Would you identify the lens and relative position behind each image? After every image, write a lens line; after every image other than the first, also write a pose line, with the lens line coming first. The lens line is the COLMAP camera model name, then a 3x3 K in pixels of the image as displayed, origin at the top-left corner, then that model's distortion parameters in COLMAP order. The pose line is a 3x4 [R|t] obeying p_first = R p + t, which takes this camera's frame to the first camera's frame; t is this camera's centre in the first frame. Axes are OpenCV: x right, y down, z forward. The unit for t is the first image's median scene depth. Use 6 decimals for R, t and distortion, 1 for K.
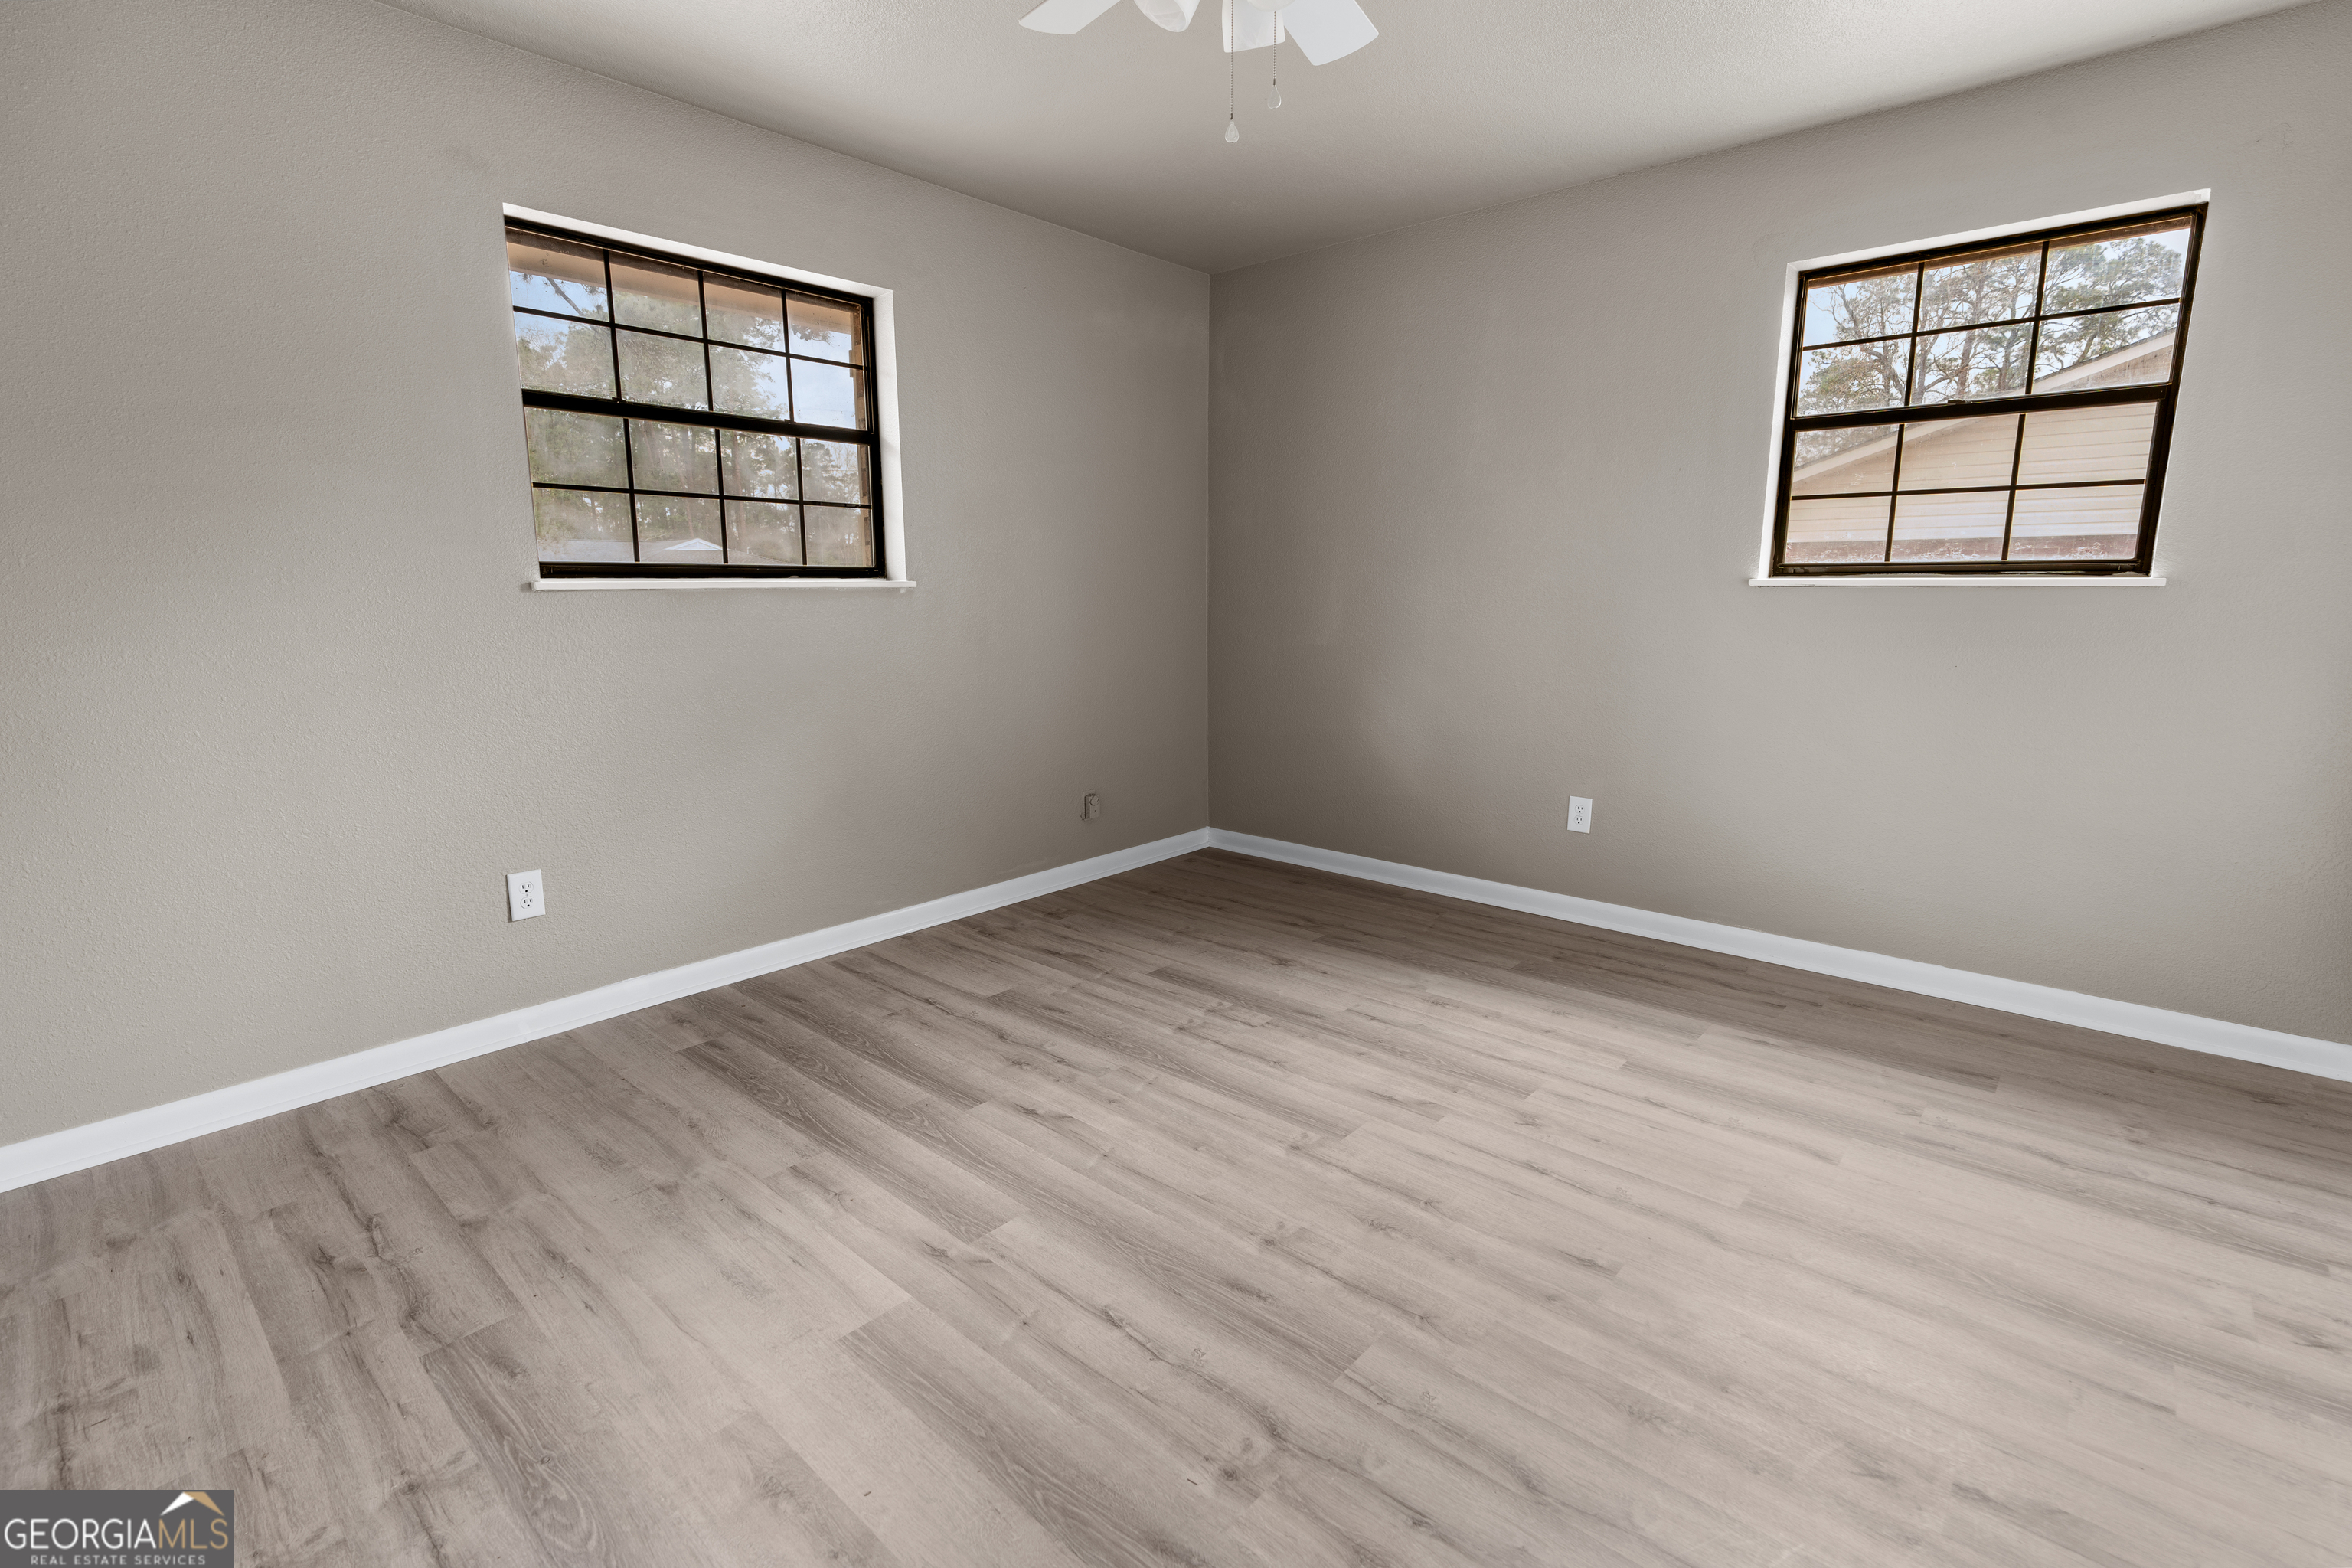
lens RADIAL K [[1062.5, 0, 1192.5], [0, 1062.5, 778.6], [0, 0, 1]] dist [-0.004264, 0.001810]
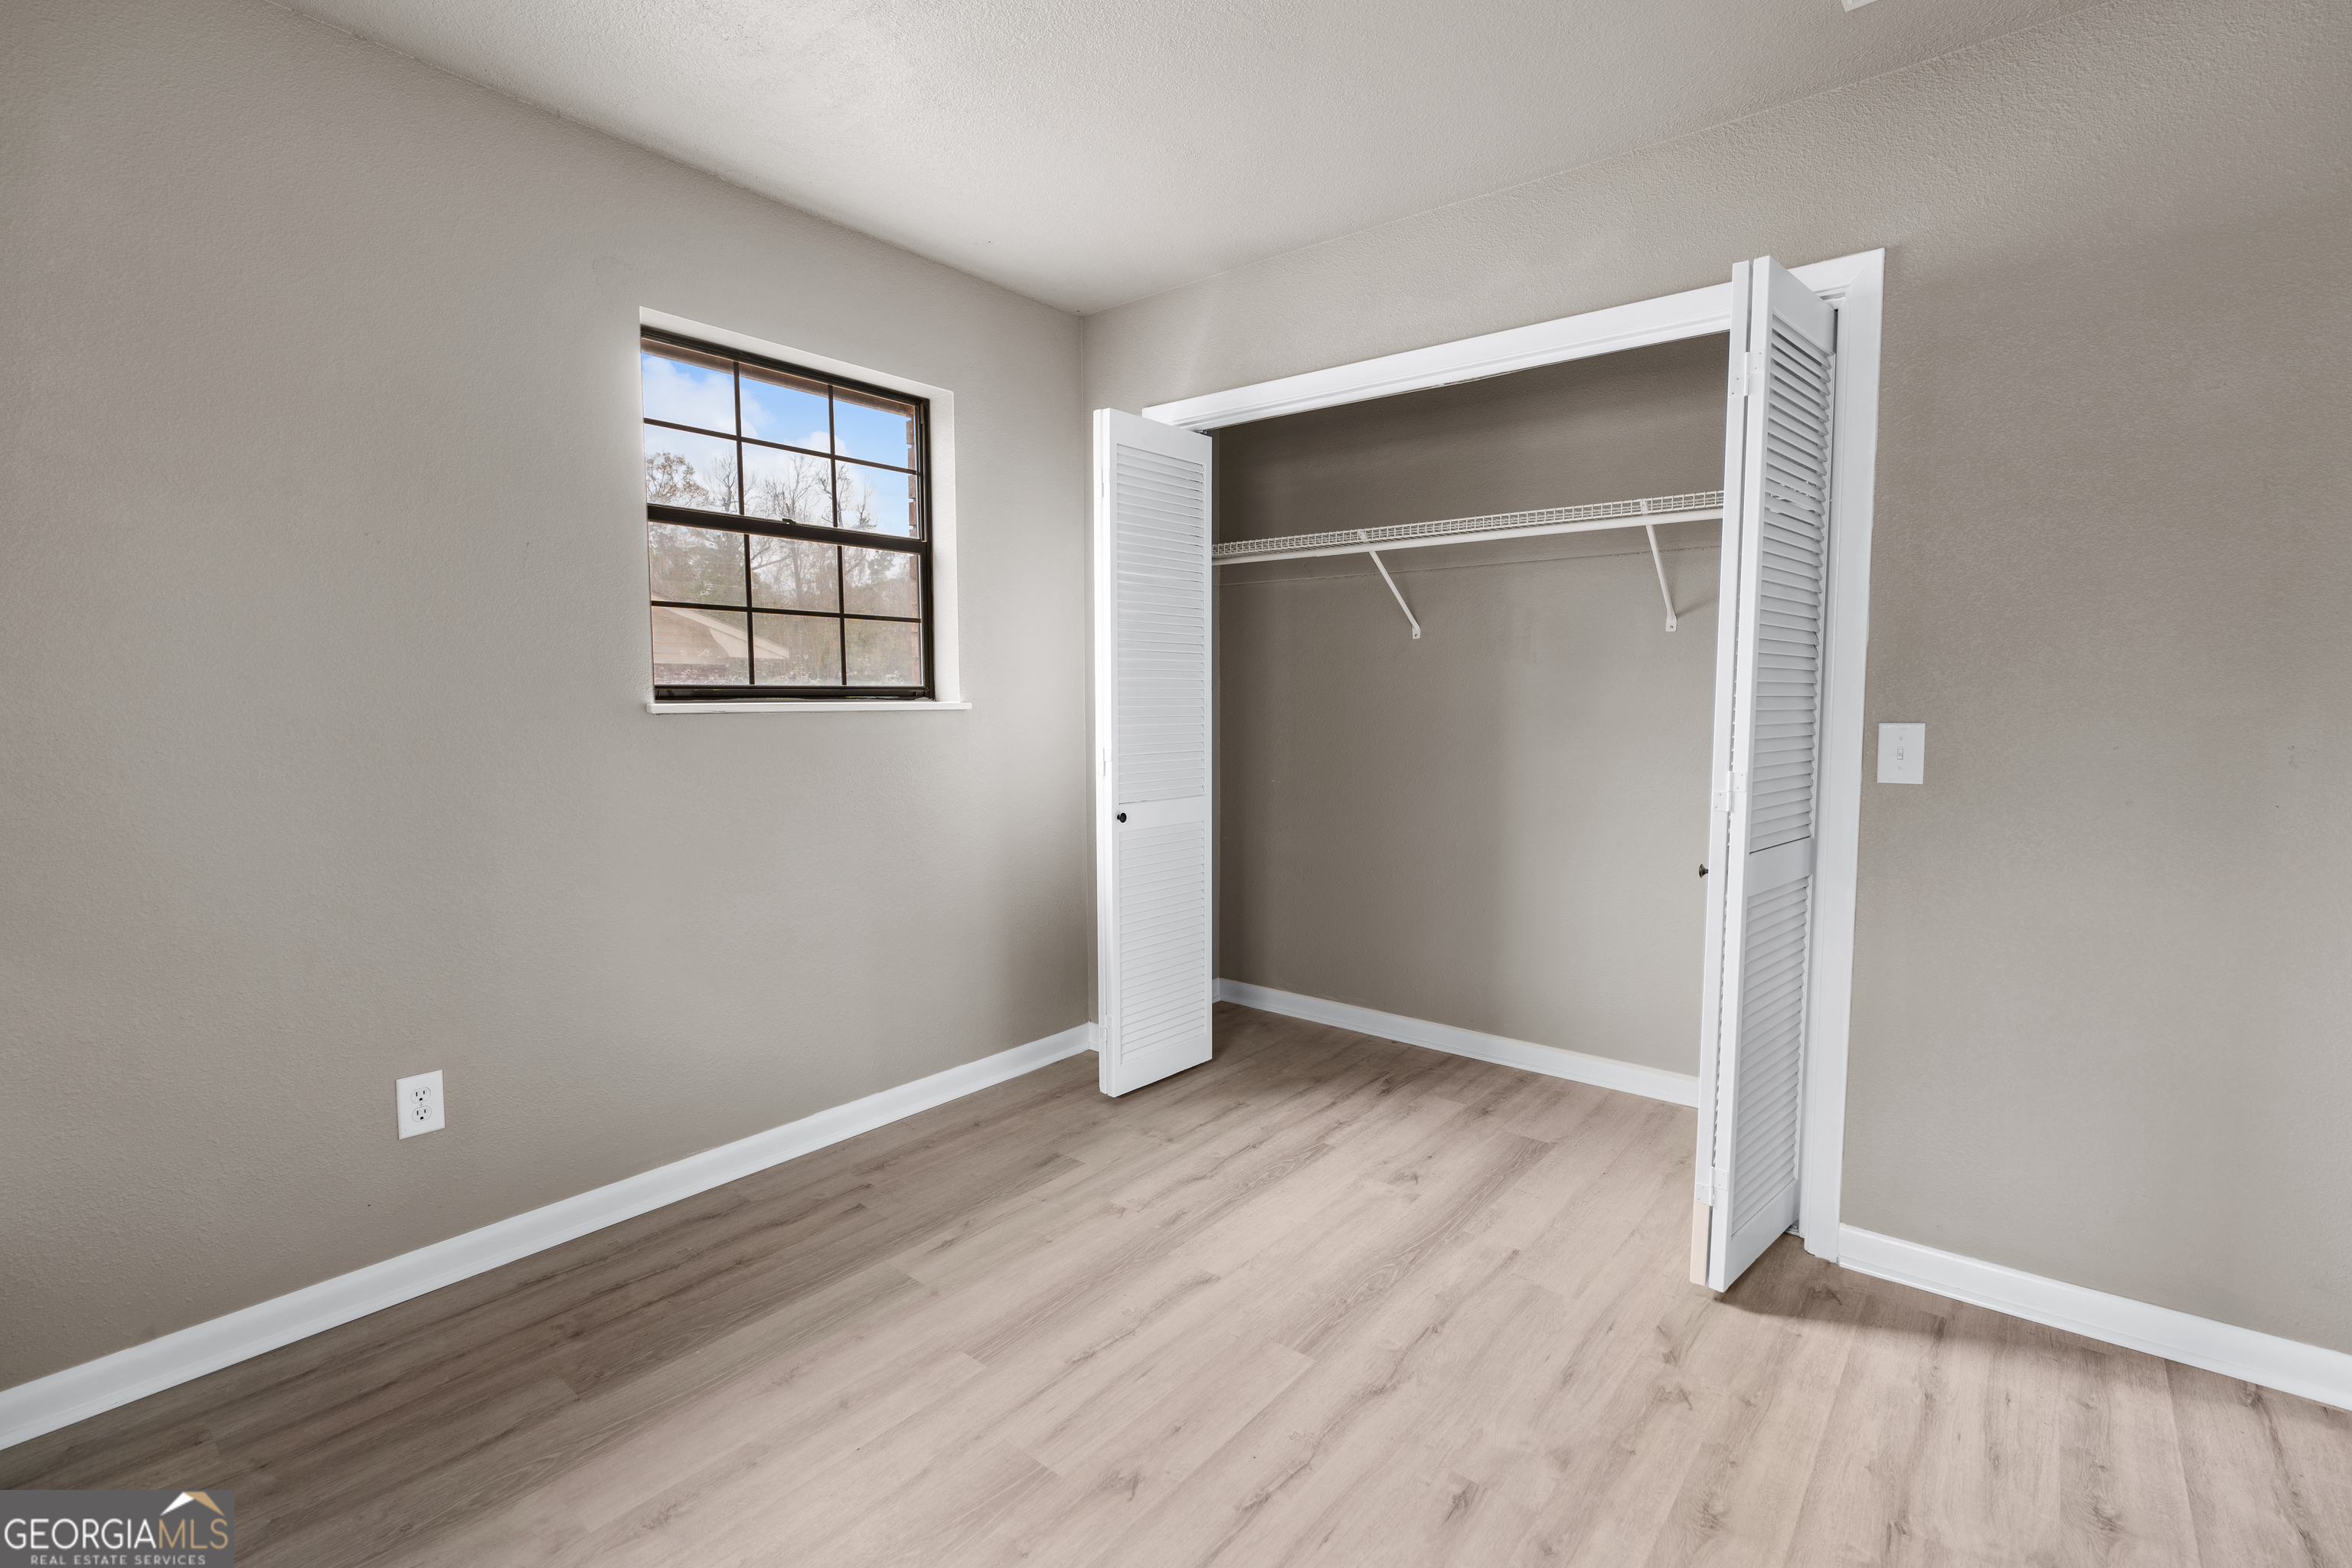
lens RADIAL K [[1062.5, 0, 1180.7], [0, 1062.5, 782.9], [0, 0, 1]] dist [-0.004264, 0.001810]
pose [[-0.031513, -0.076566, 0.996566, -0.243005], [0.182671, 0.979827, 0.081056, -0.124640], [-0.982669, 0.184598, -0.016890, 0.648424]]
